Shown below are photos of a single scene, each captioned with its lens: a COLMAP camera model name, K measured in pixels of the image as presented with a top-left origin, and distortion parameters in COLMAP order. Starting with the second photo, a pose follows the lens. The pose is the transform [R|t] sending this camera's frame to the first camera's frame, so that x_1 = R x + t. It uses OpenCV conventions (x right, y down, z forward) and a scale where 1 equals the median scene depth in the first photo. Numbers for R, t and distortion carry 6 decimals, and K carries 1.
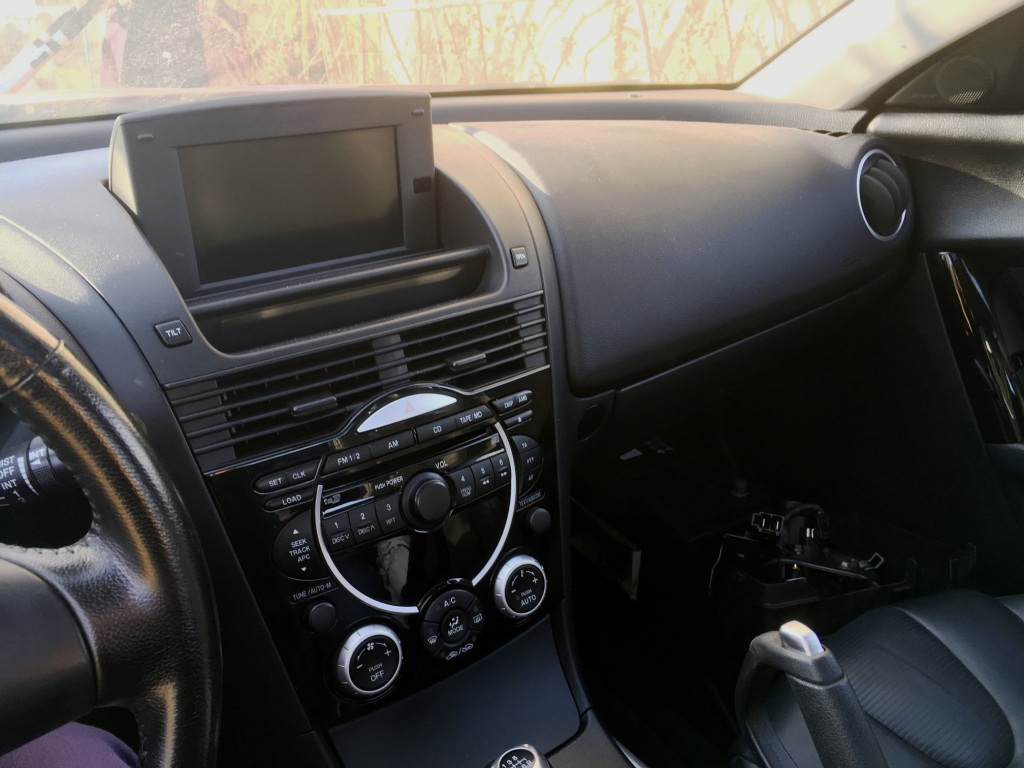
lens RADIAL K [[885.8, 0, 512.0], [0, 885.8, 384.0], [0, 0, 1]] dist [0.160602, -0.331606]
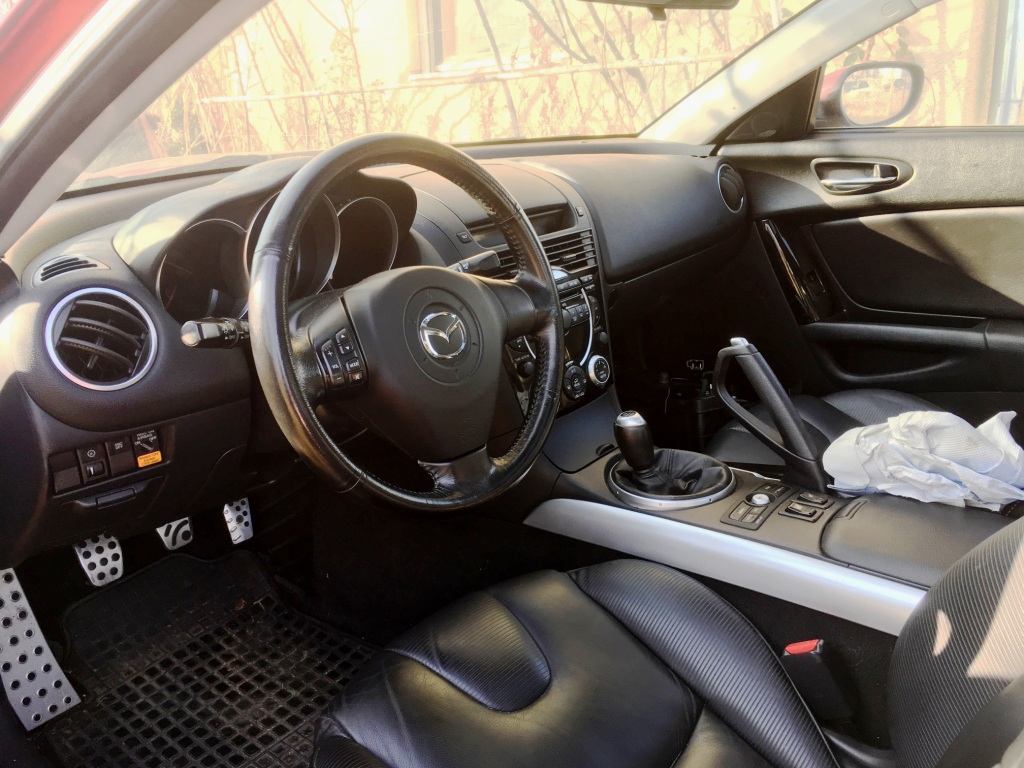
lens RADIAL K [[897.6, 0, 512.0], [0, 897.6, 384.0], [0, 0, 1]] dist [0.013585, 0.007175]
pose [[0.978814, -0.085800, 0.185908, -0.406163], [0.100294, 0.992493, -0.069995, 0.274713], [-0.178506, 0.087158, 0.980071, -0.688948]]
